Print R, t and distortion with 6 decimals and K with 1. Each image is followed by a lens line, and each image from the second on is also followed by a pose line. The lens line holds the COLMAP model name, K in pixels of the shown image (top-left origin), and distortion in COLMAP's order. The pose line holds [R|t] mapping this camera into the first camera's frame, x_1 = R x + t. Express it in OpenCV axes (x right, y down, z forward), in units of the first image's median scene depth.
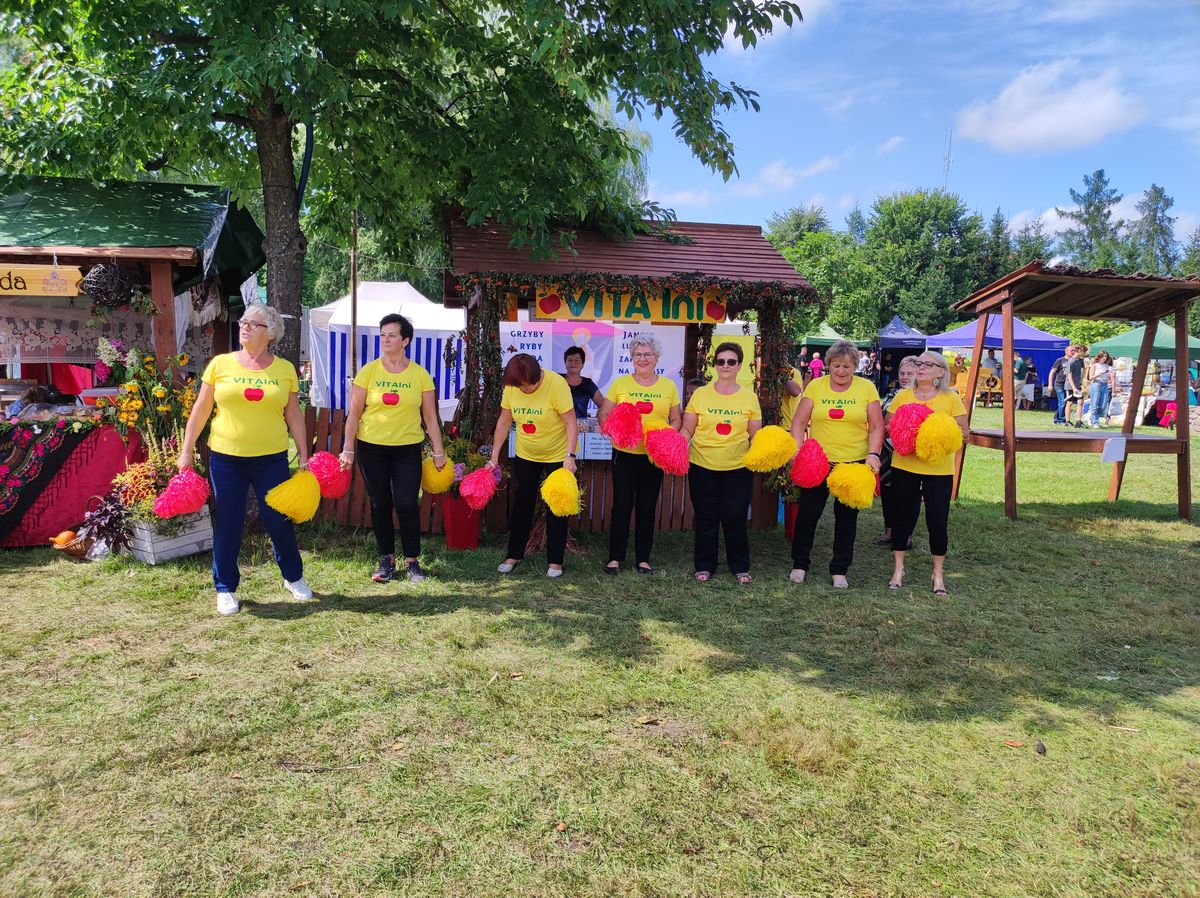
lens RADIAL K [[882.5, 0, 608.0], [0, 882.5, 457.6], [0, 0, 1]] dist [0.028450, -0.025468]
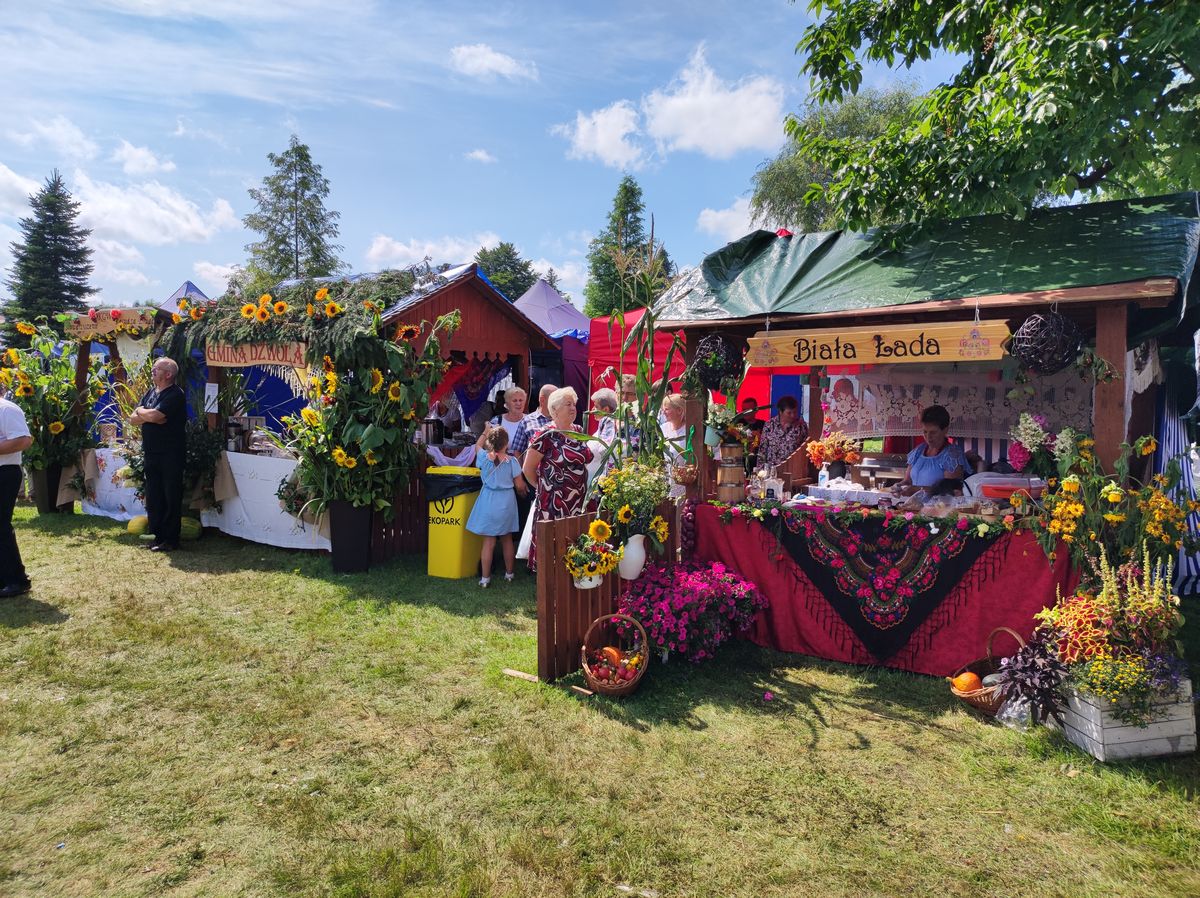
lens RADIAL K [[882.5, 0, 598.5], [0, 882.5, 453.3], [0, 0, 1]] dist [0.028450, -0.025468]
pose [[0.662599, 0.035533, -0.748131, -0.254891], [-0.082782, 0.996228, -0.026001, -0.053808], [0.744385, 0.079160, 0.663042, 0.250420]]
